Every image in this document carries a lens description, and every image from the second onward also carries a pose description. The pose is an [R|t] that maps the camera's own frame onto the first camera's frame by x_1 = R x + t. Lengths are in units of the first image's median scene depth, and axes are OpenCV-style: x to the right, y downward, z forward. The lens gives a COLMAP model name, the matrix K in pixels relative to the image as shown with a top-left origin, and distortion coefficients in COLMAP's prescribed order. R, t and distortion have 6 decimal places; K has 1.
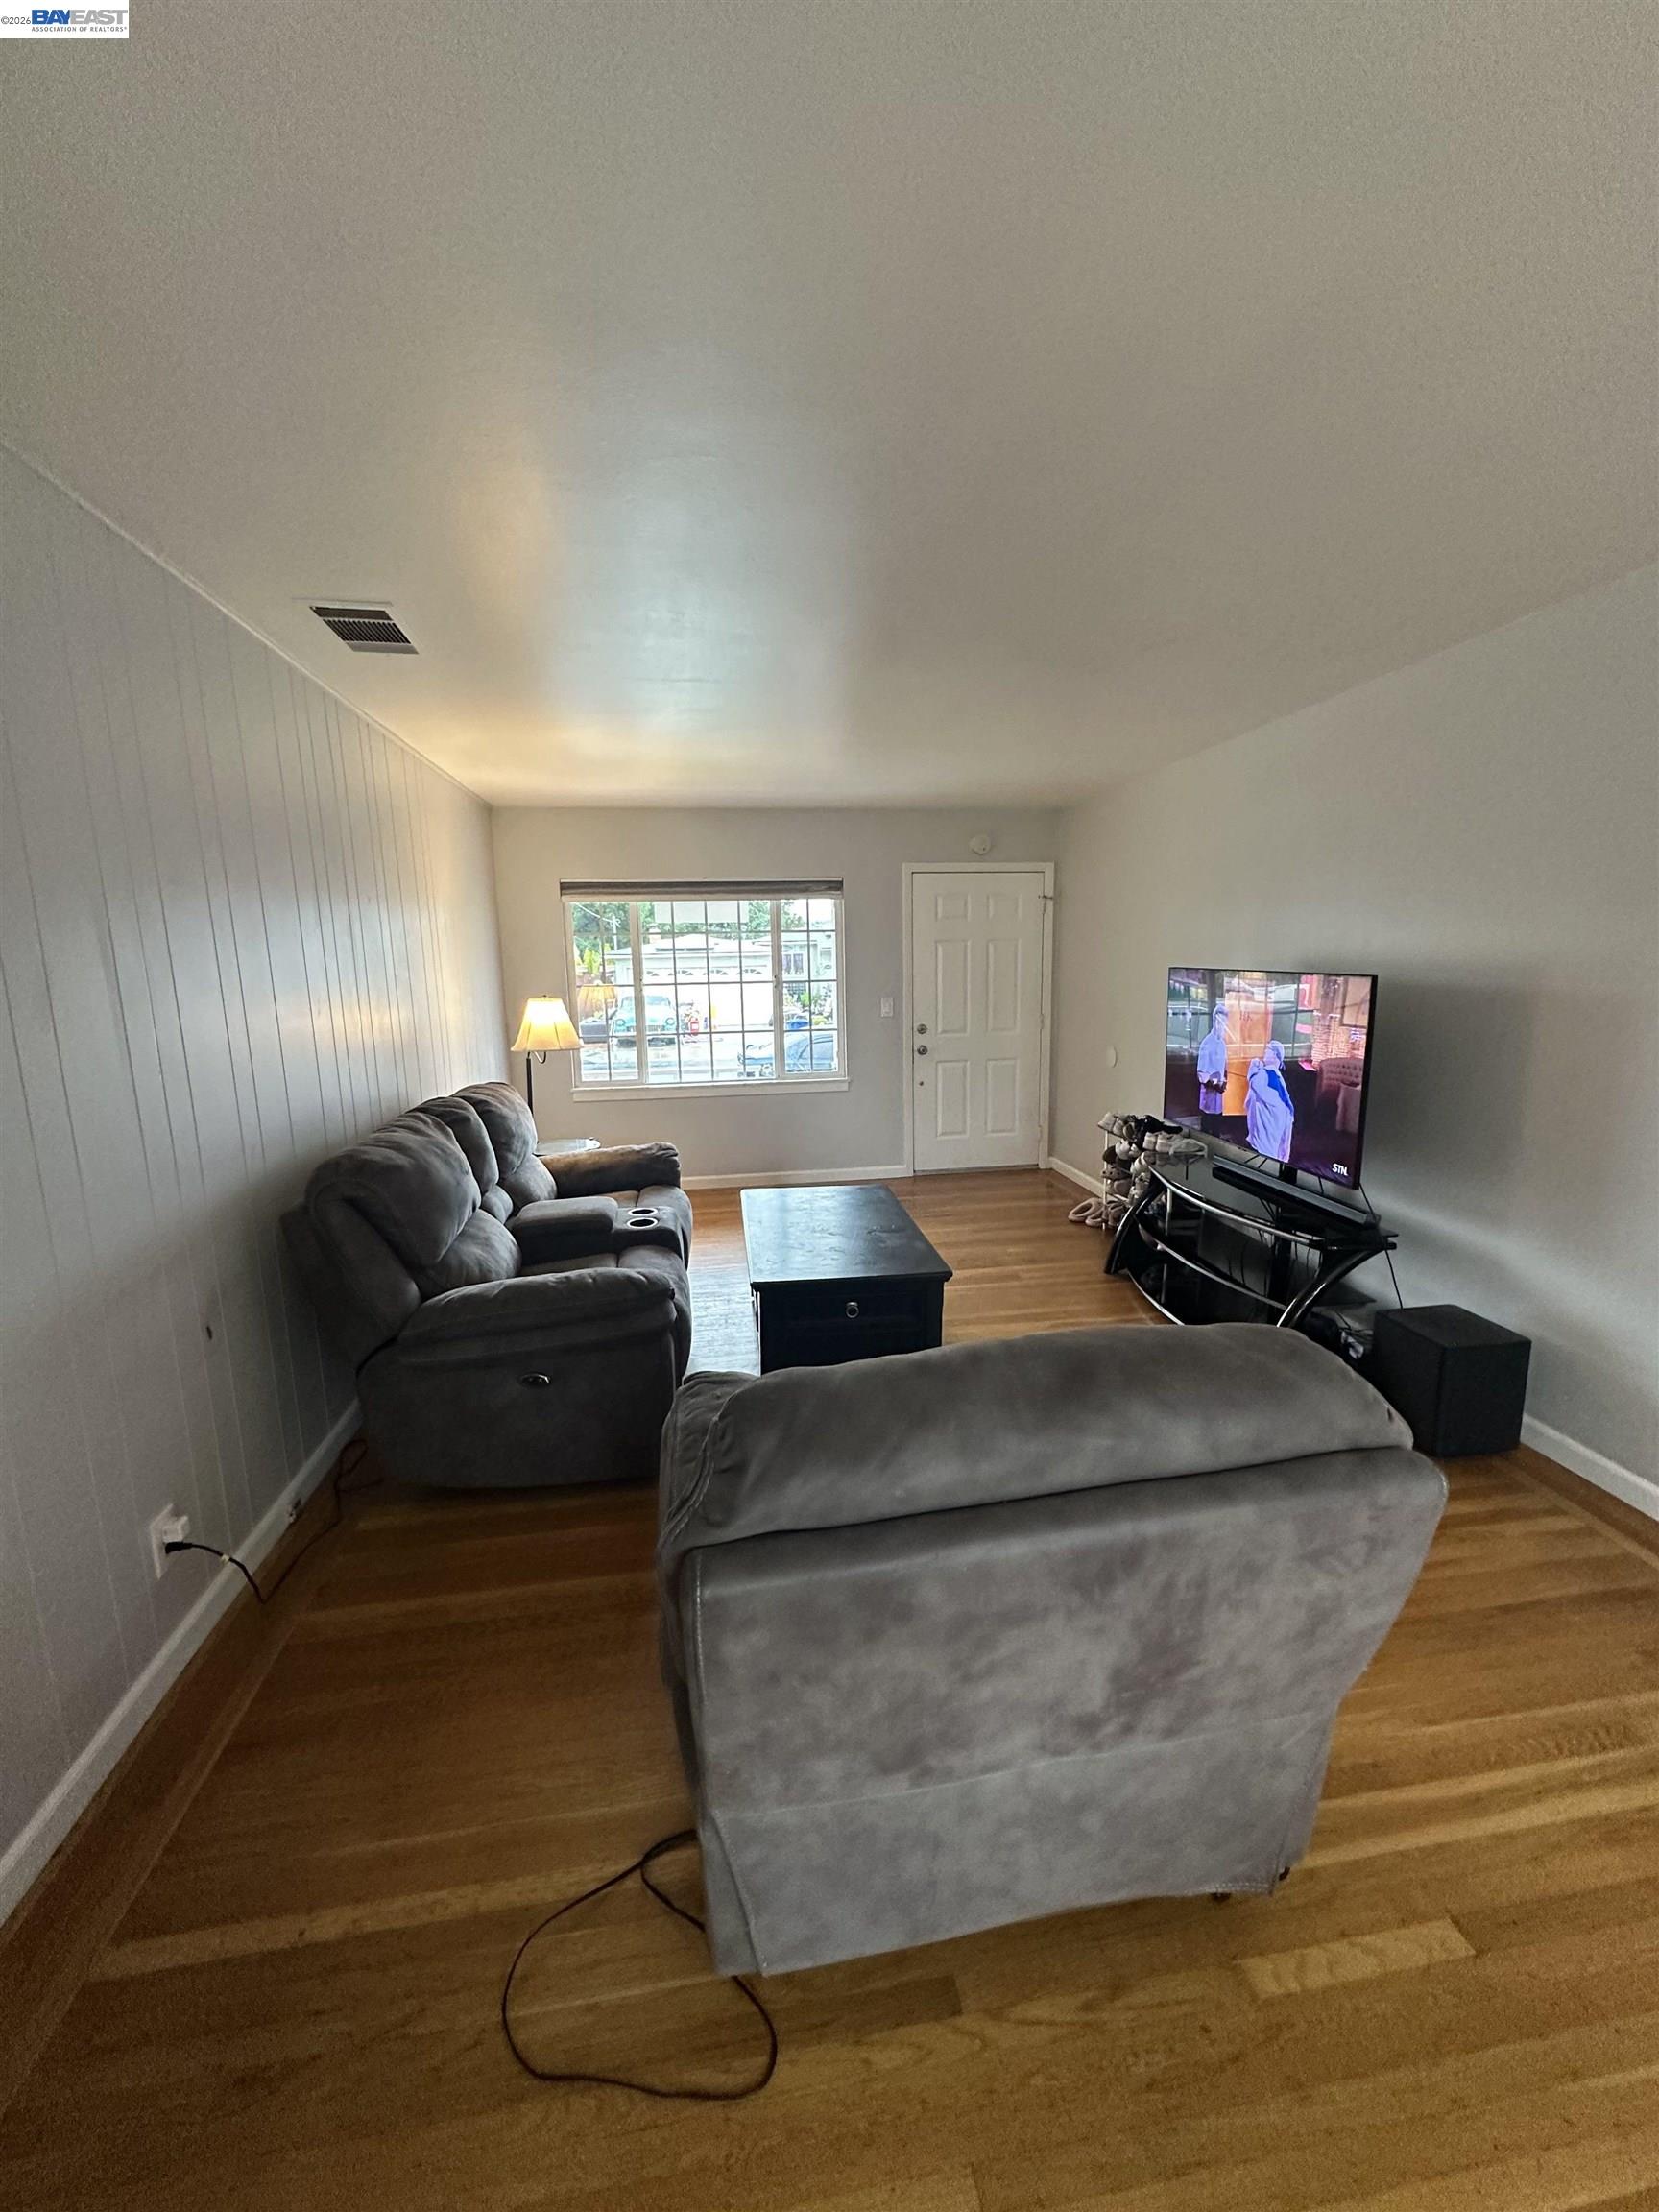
lens RADIAL K [[885.0, 0, 835.2], [0, 885.0, 1106.5], [0, 0, 1]] dist [-0.001768, 0.001113]
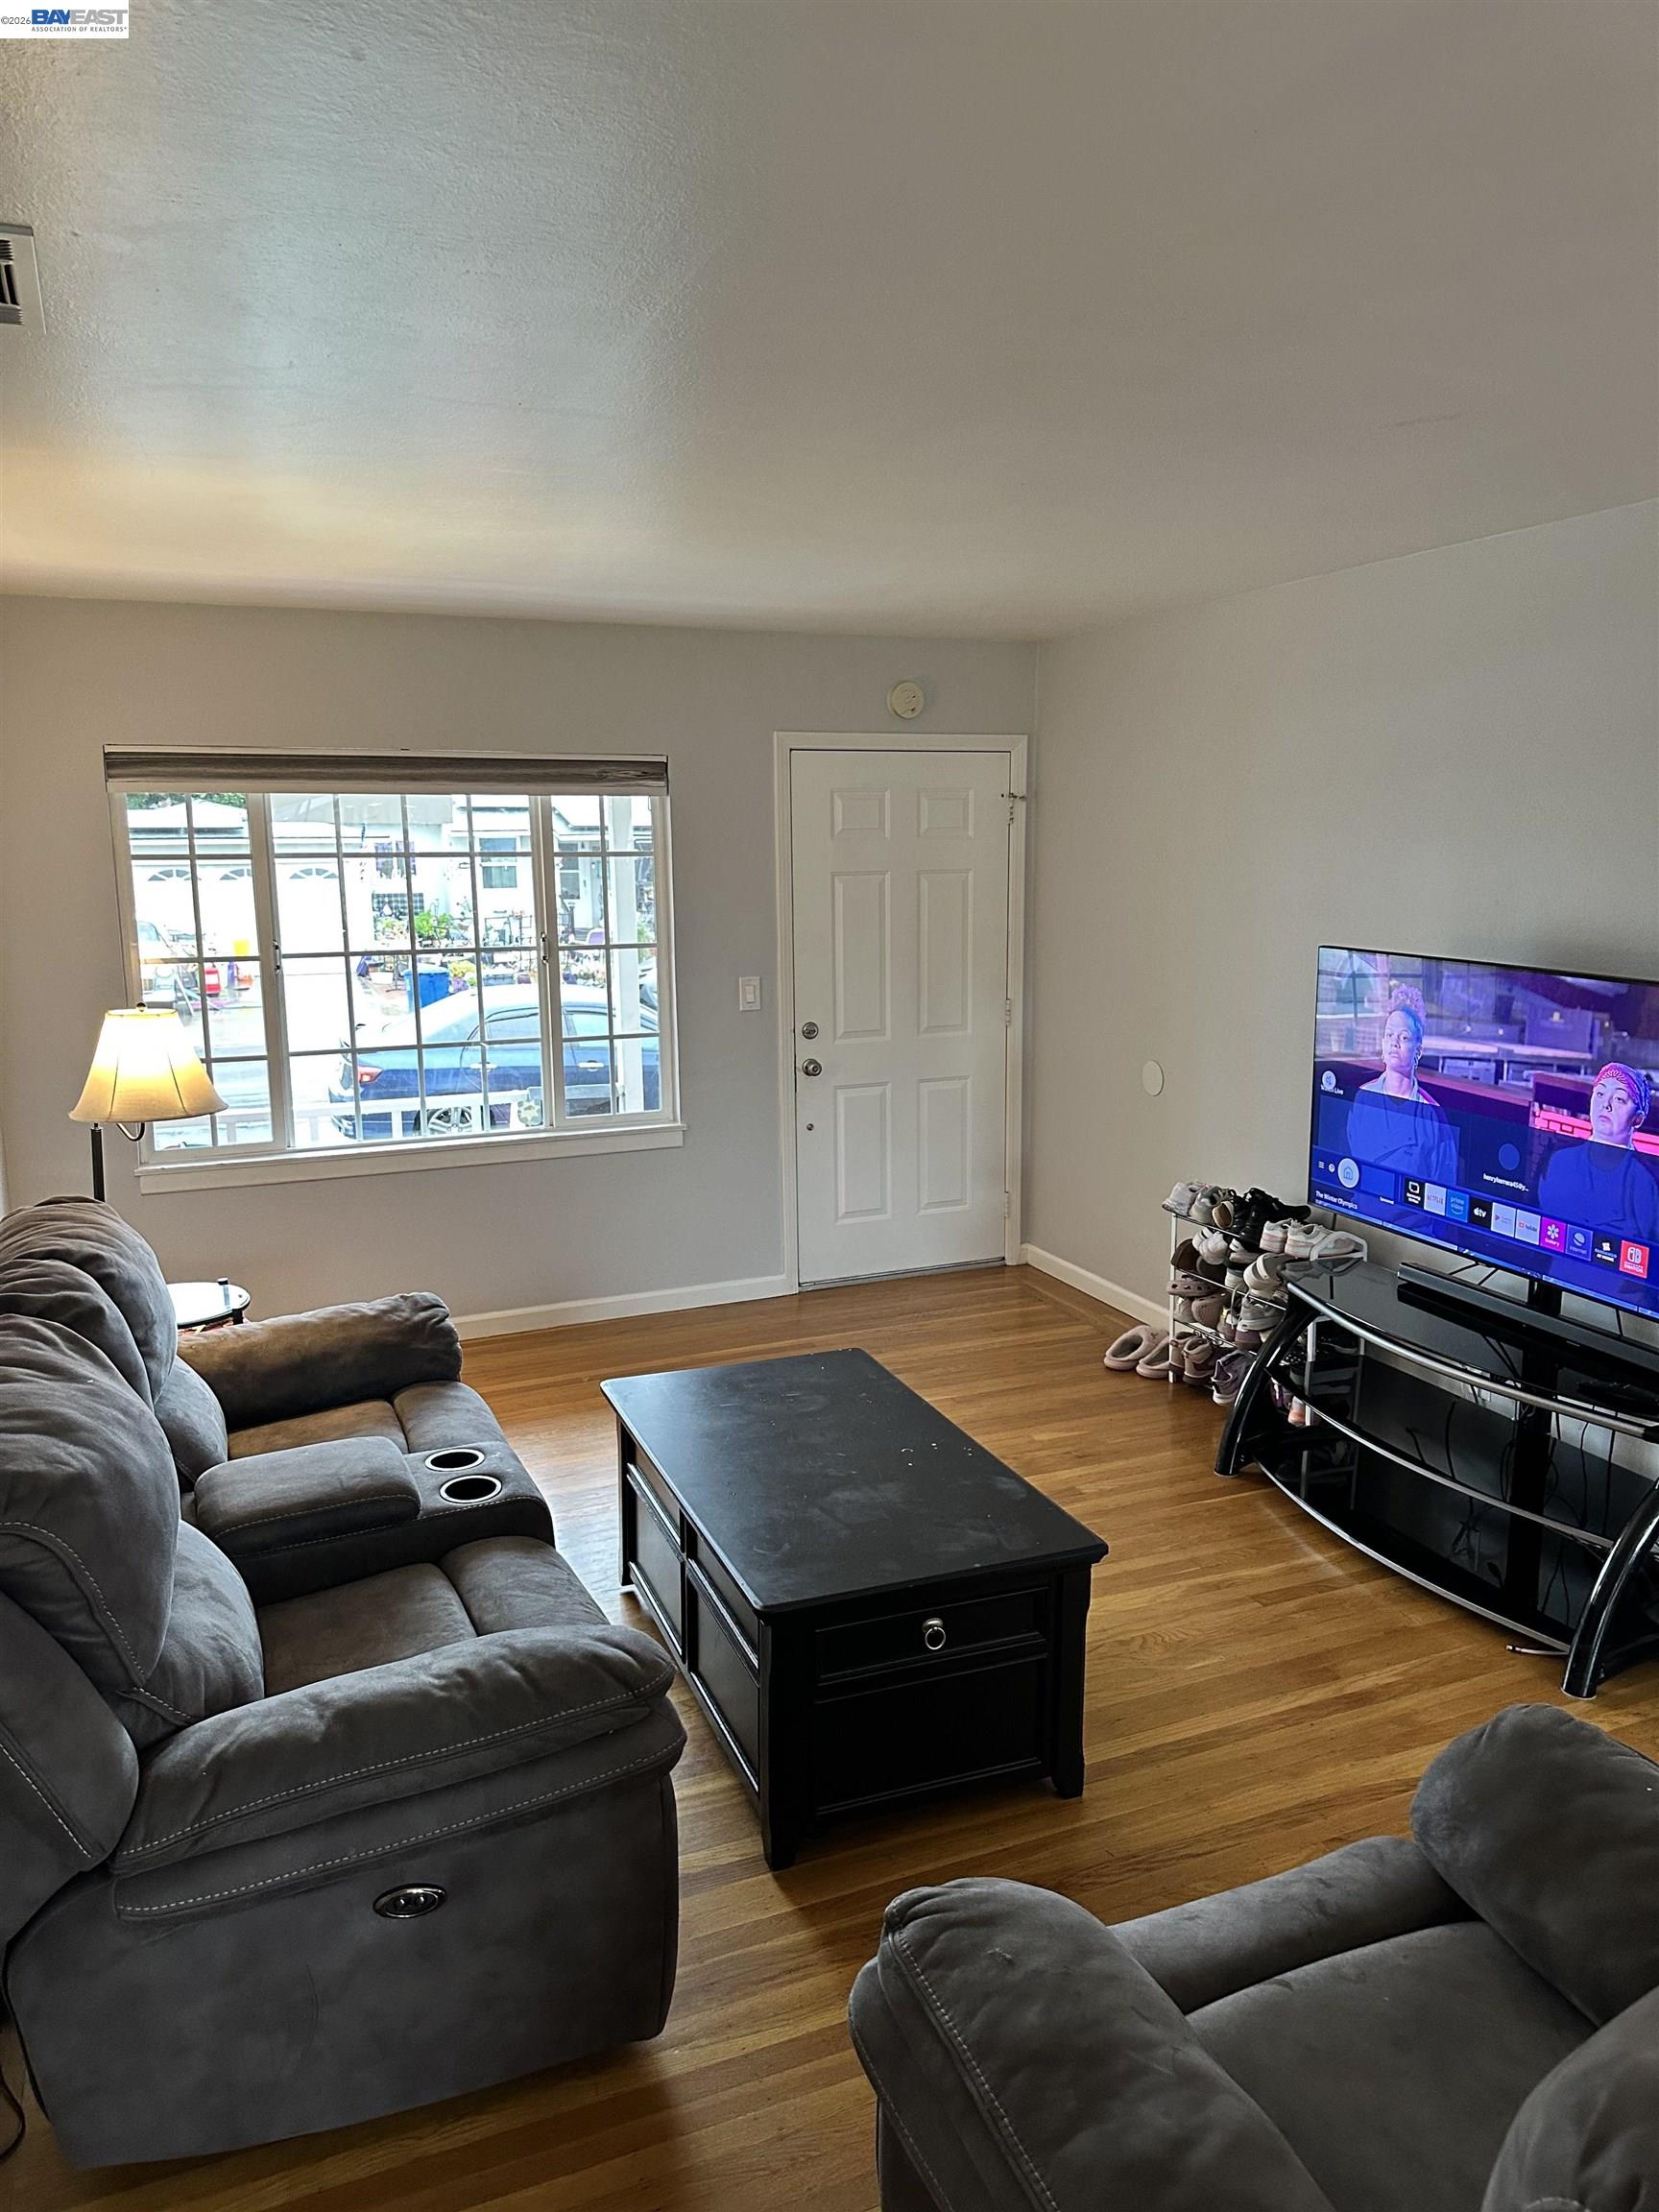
lens RADIAL K [[1550.9, 0, 834.1], [0, 1550.9, 1105.4], [0, 0, 1]] dist [0.038505, -0.009134]
pose [[0.970870, -0.033045, 0.237316, -0.157875], [0.032572, 0.999452, 0.005916, -0.060132], [-0.237382, 0.001986, 0.971414, 0.065628]]
